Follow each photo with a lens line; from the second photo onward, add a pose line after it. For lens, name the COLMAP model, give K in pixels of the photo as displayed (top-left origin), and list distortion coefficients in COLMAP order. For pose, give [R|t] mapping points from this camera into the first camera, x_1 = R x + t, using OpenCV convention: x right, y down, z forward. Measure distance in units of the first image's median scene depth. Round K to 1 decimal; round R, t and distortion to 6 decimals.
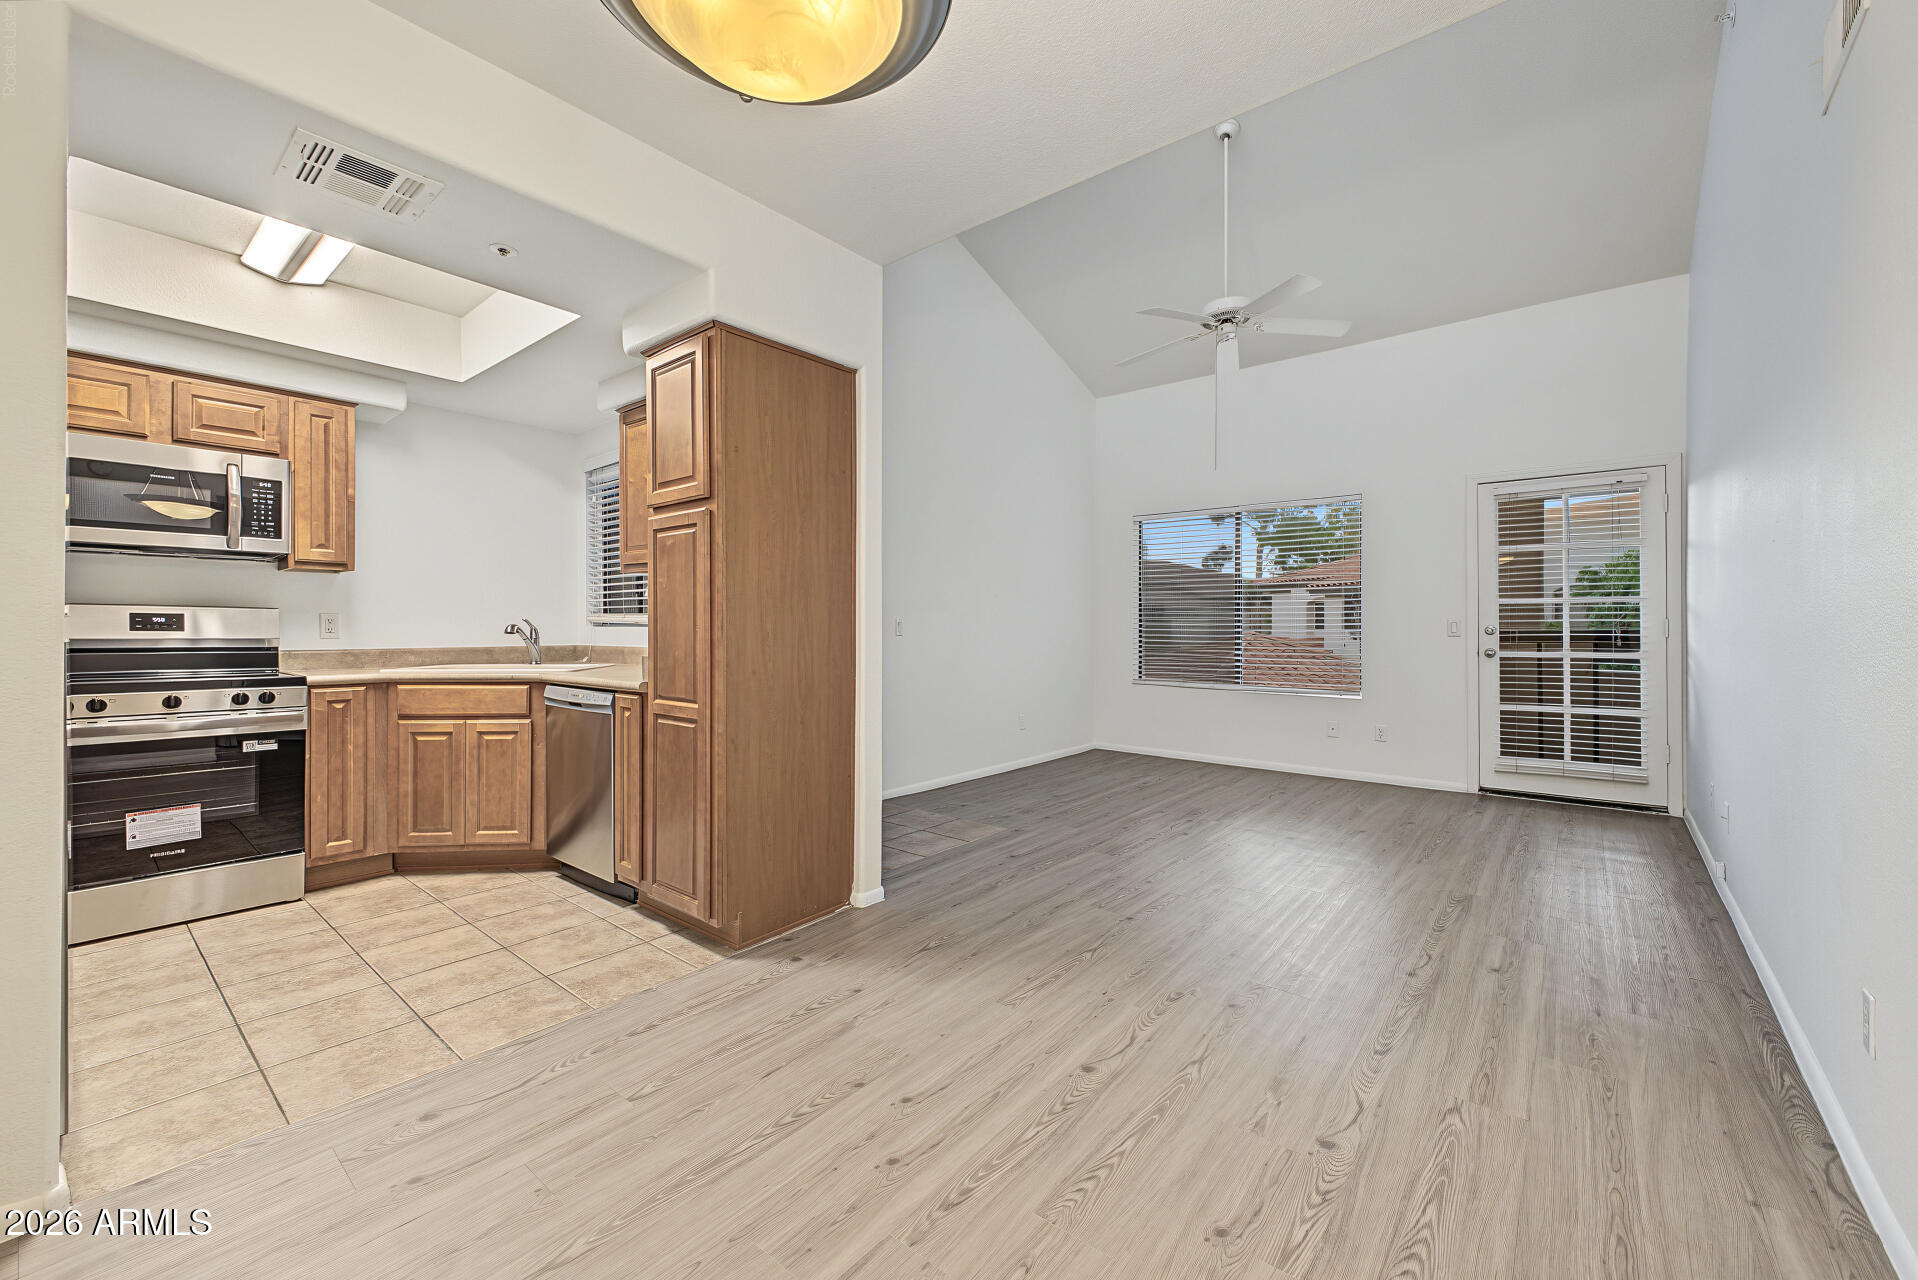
lens RADIAL K [[752.5, 0, 956.0], [0, 752.5, 620.3], [0, 0, 1]] dist [0.007522, -0.000097]
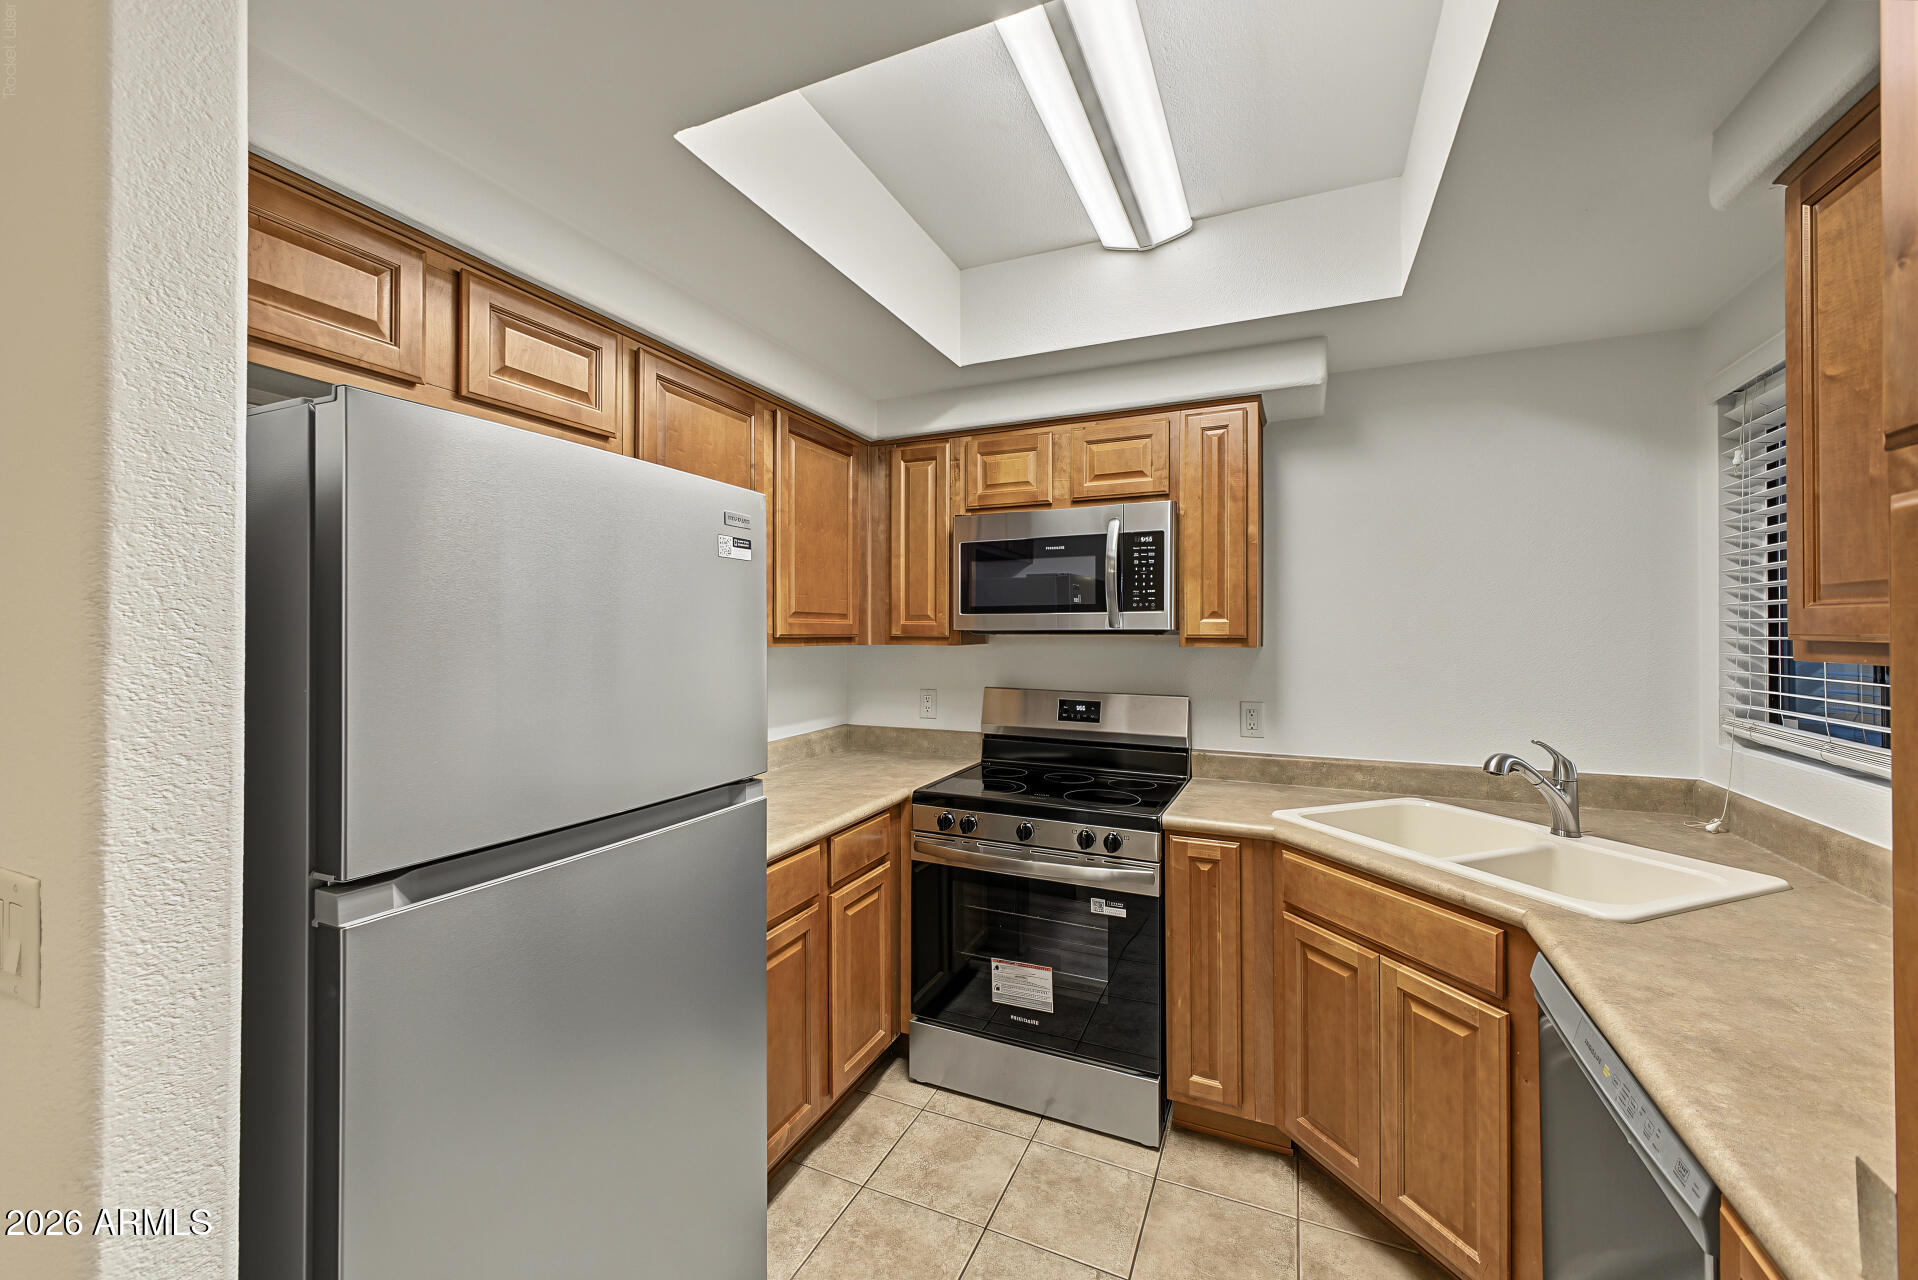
lens RADIAL K [[754.9, 0, 964.1], [0, 754.9, 627.4], [0, 0, 1]] dist [0.008648, -0.000006]
pose [[0.272022, -0.005377, -0.962276, -0.247091], [0.005675, 0.999976, -0.003983, -0.089960], [0.962274, -0.004377, 0.272046, 0.623535]]
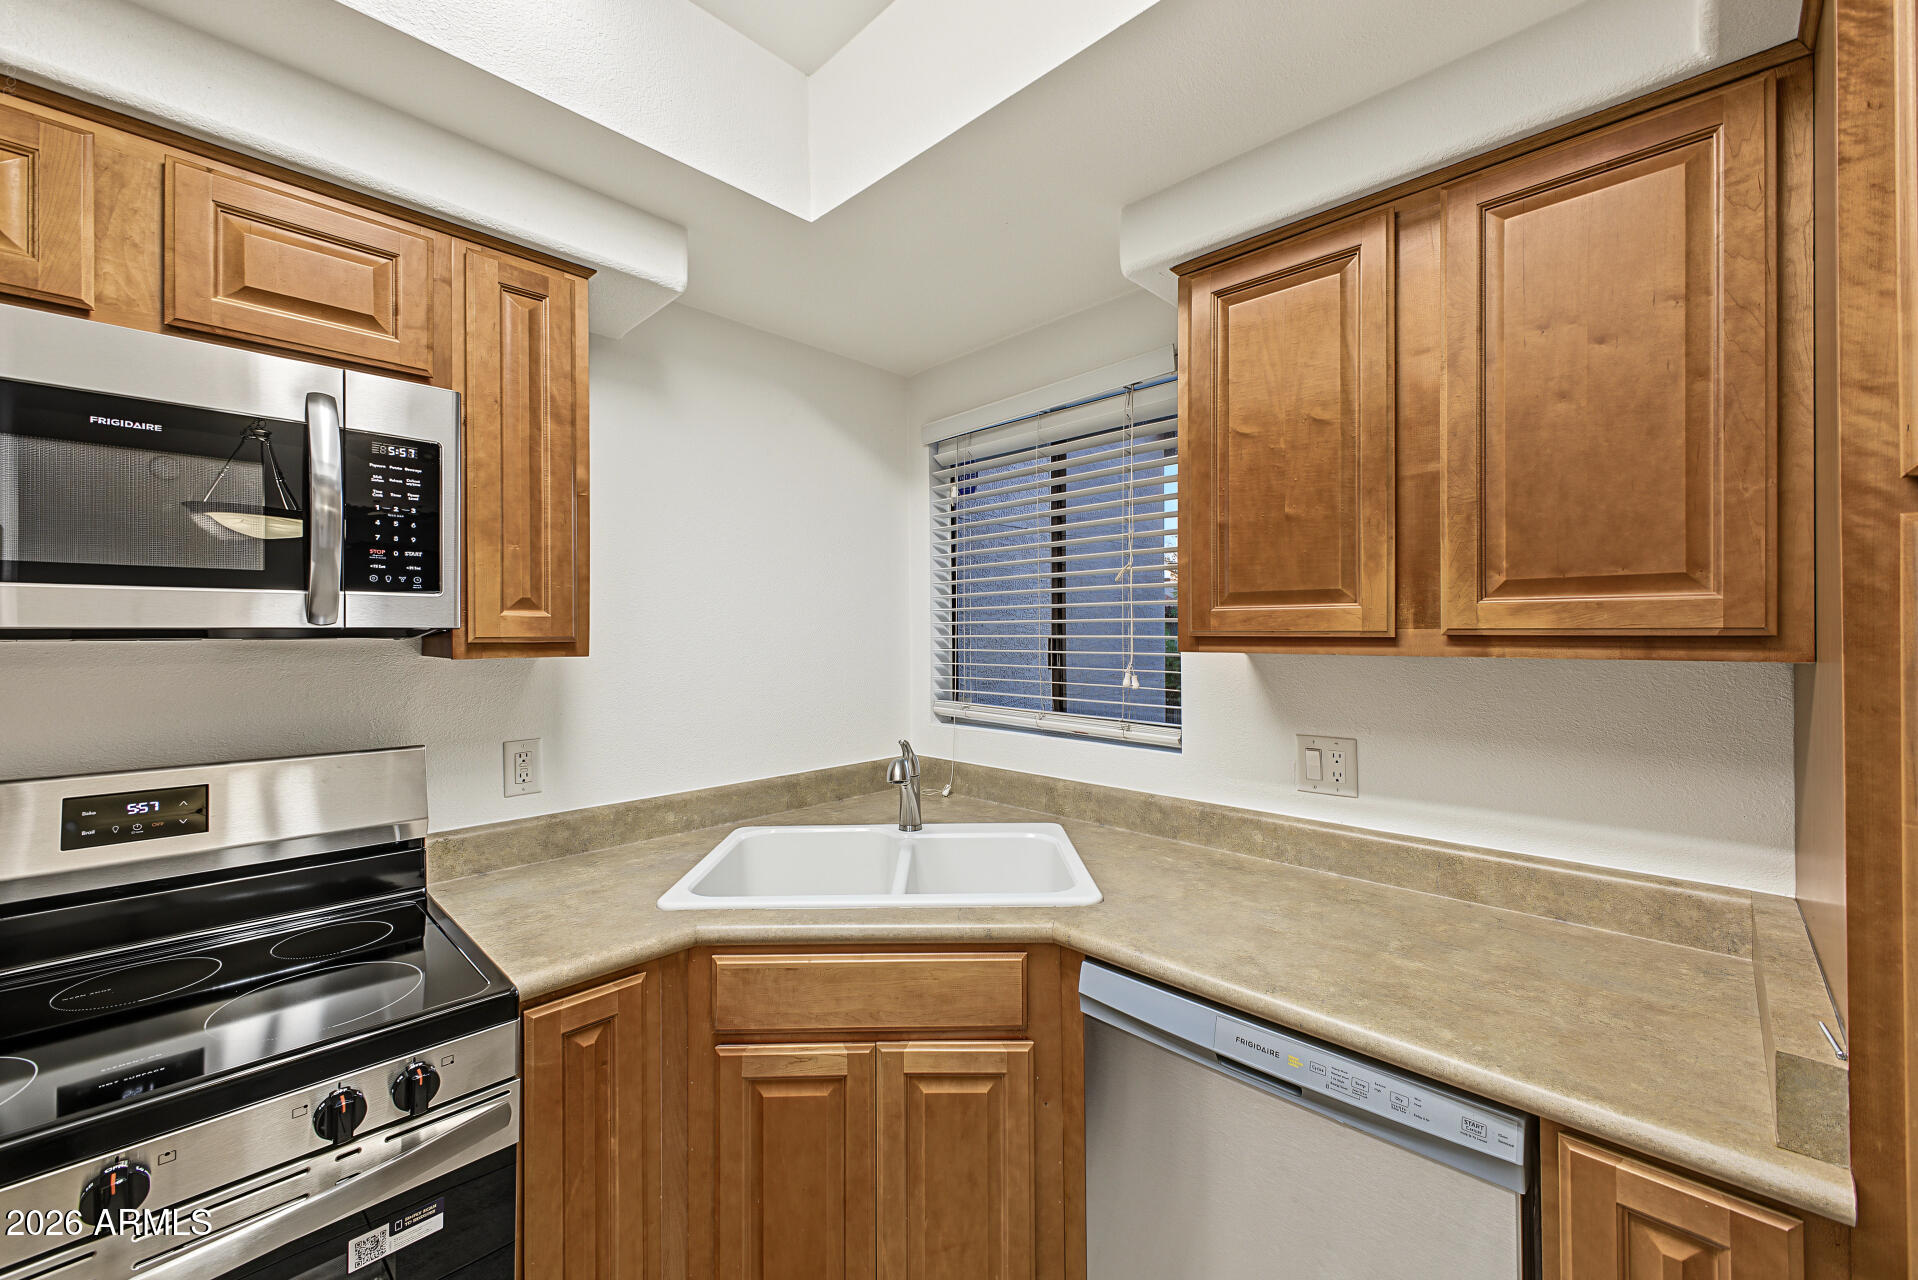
lens RADIAL K [[754.9, 0, 964.1], [0, 754.9, 627.4], [0, 0, 1]] dist [0.008648, -0.000006]
pose [[0.997042, -0.004863, -0.076706, -0.597708], [0.004877, 0.999988, 0.000000, -0.088713], [0.076705, -0.000374, 0.997054, 0.637317]]
